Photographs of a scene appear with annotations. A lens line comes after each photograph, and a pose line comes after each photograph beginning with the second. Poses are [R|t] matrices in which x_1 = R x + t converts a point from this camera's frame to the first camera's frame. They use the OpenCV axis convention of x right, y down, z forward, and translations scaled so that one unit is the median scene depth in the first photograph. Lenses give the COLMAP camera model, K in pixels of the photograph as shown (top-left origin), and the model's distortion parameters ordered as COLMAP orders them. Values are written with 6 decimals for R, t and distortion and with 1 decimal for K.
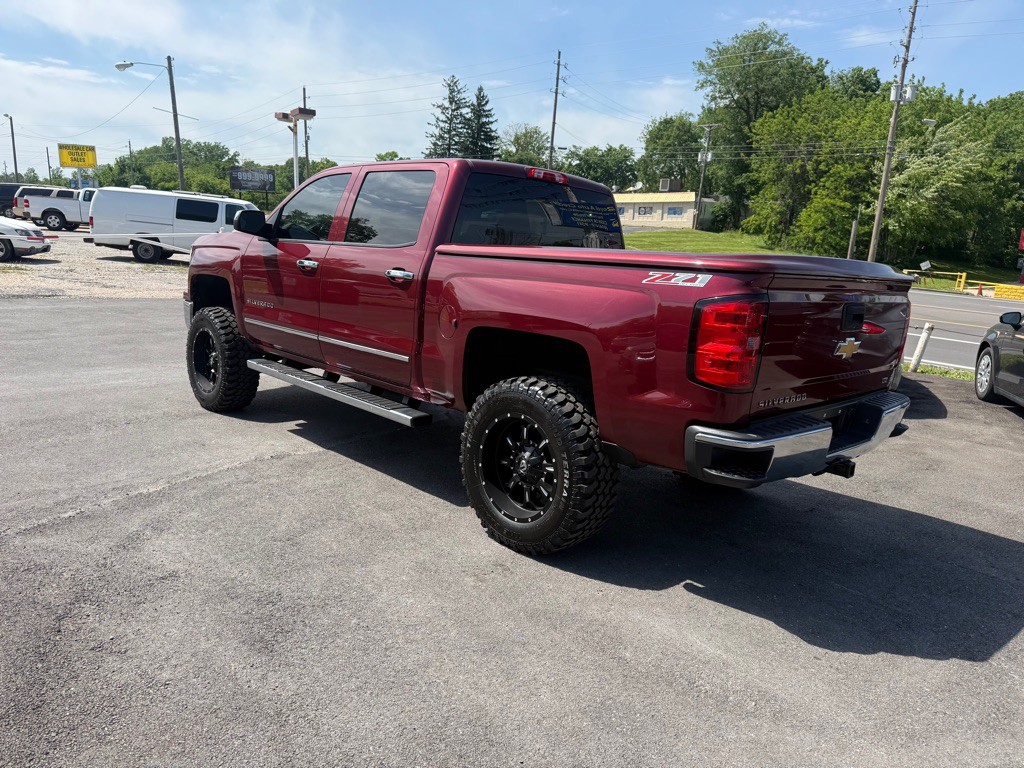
lens RADIAL K [[717.6, 0, 515.4], [0, 717.6, 392.7], [0, 0, 1]] dist [0.046295, -0.055204]
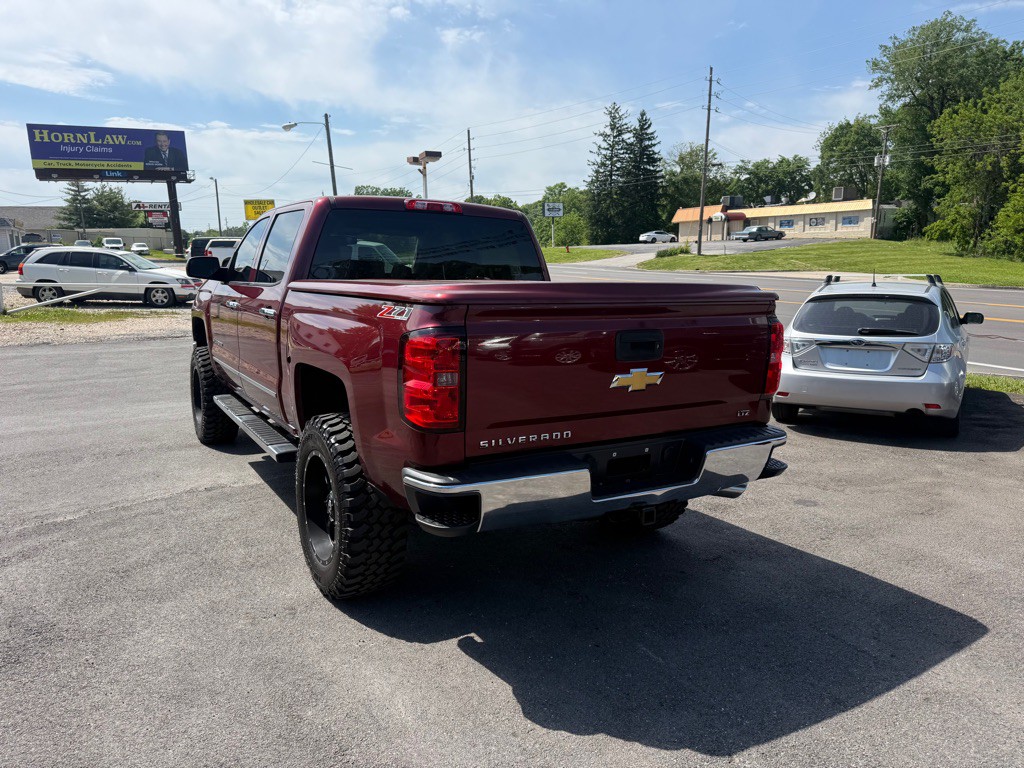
lens RADIAL K [[717.6, 0, 528.2], [0, 717.6, 396.6], [0, 0, 1]] dist [0.046295, -0.055204]
pose [[0.974160, -0.013098, -0.225478, 0.028143], [0.006640, 0.999546, -0.029378, -0.000855], [0.225760, 0.027122, 0.973805, 0.005889]]
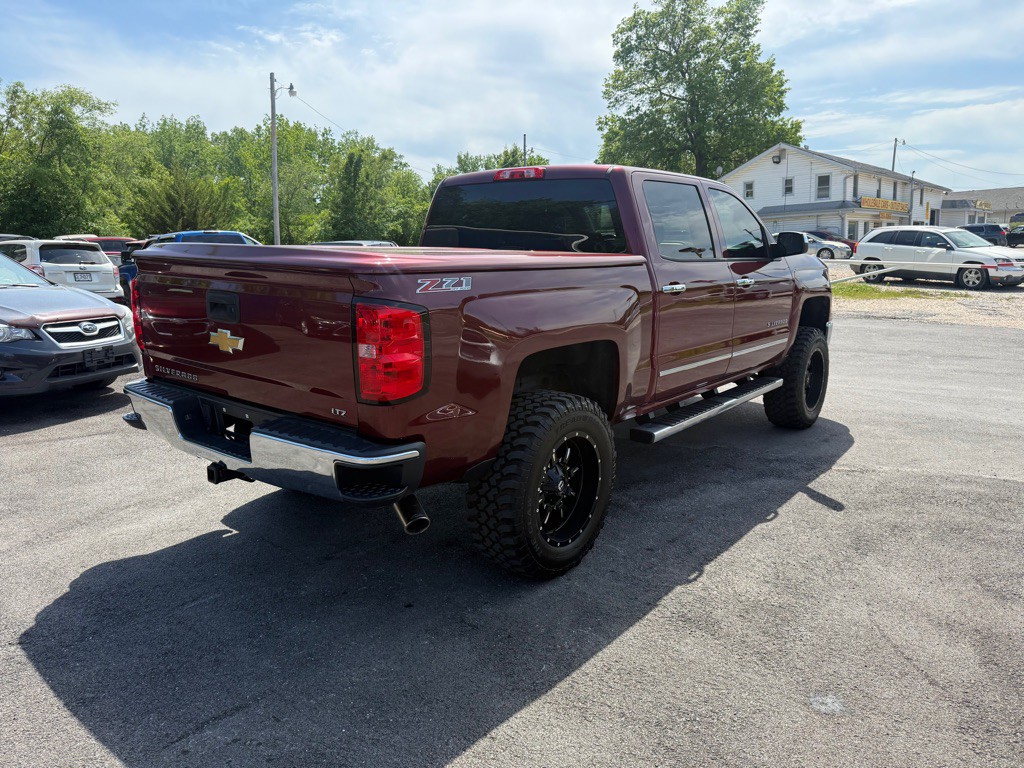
lens RADIAL K [[717.6, 0, 510.1], [0, 717.6, 389.3], [0, 0, 1]] dist [0.046295, -0.055204]
pose [[0.118485, 0.138727, -0.983217, 0.076595], [-0.191804, 0.974741, 0.114417, -0.009695], [0.974255, 0.175029, 0.142100, 0.068332]]
